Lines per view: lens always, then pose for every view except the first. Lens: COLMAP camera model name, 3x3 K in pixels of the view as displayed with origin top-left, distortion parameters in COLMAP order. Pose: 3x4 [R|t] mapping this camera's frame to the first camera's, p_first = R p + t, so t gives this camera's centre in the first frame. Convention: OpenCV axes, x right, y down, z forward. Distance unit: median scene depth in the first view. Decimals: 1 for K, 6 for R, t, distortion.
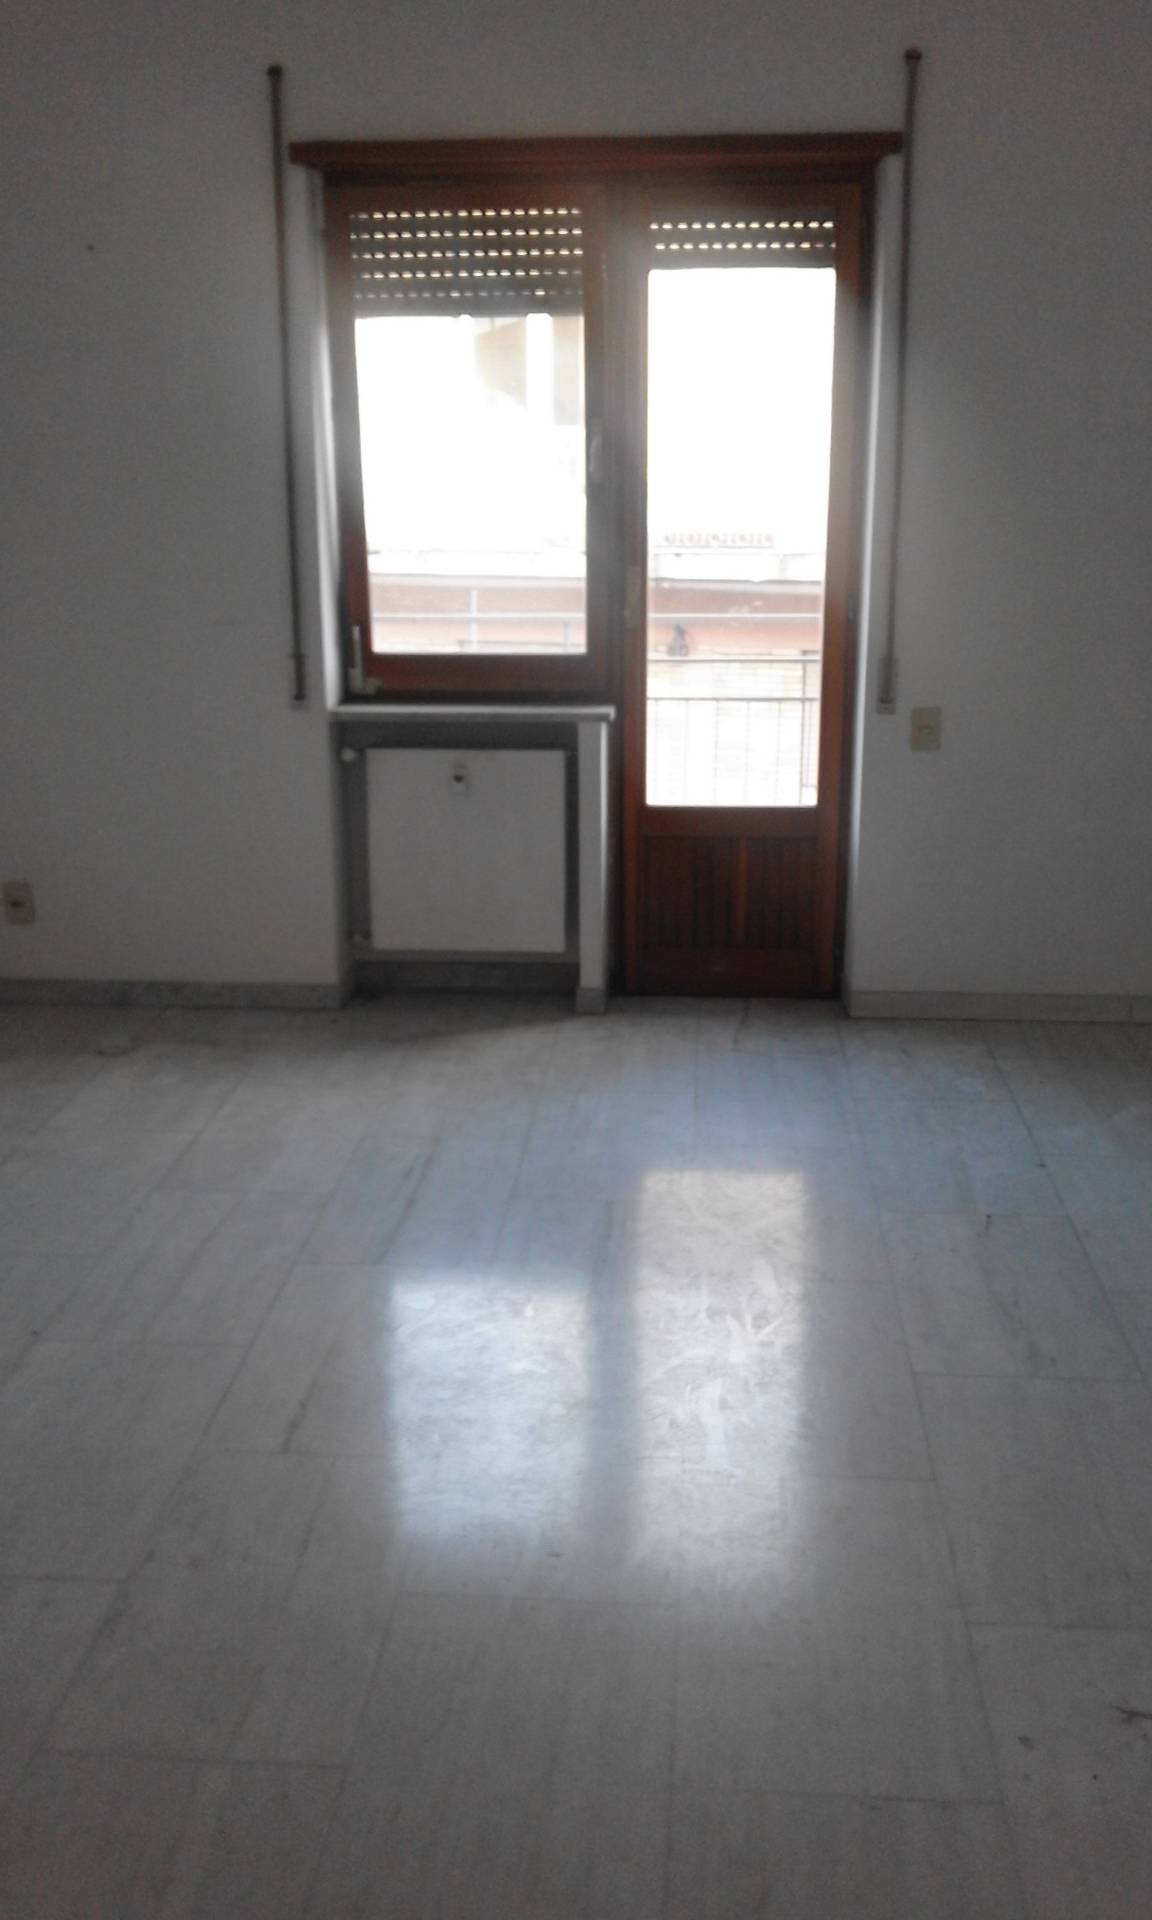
lens RADIAL K [[1768.7, 0, 576.0], [0, 1768.7, 960.0], [0, 0, 1]] dist [0.001760, -0.116806]
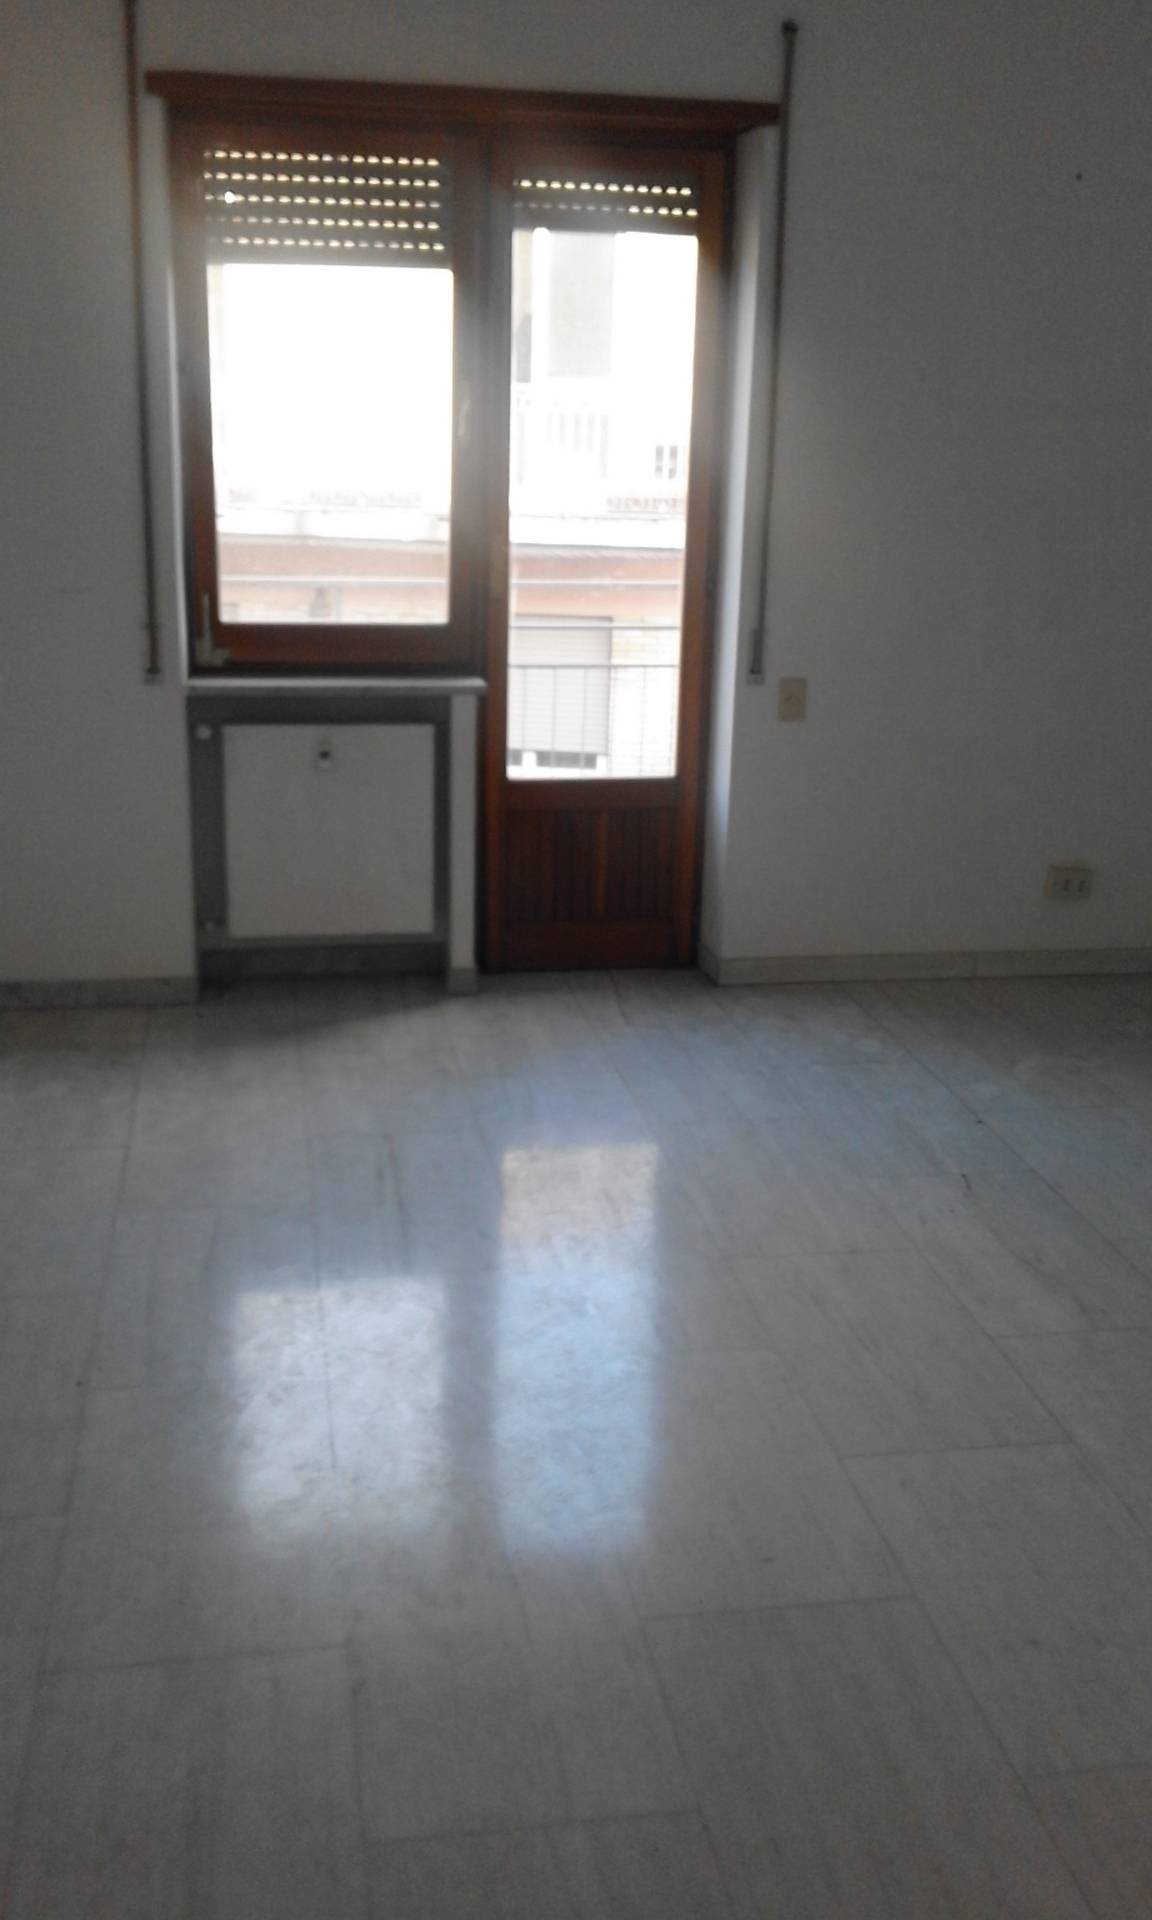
lens RADIAL K [[1768.7, 0, 576.0], [0, 1768.7, 960.0], [0, 0, 1]] dist [0.001760, -0.116806]
pose [[0.968977, -0.044556, 0.243102, -0.171294], [0.038878, 0.998849, 0.028105, -0.013817], [-0.244075, -0.017782, 0.969593, 0.041224]]
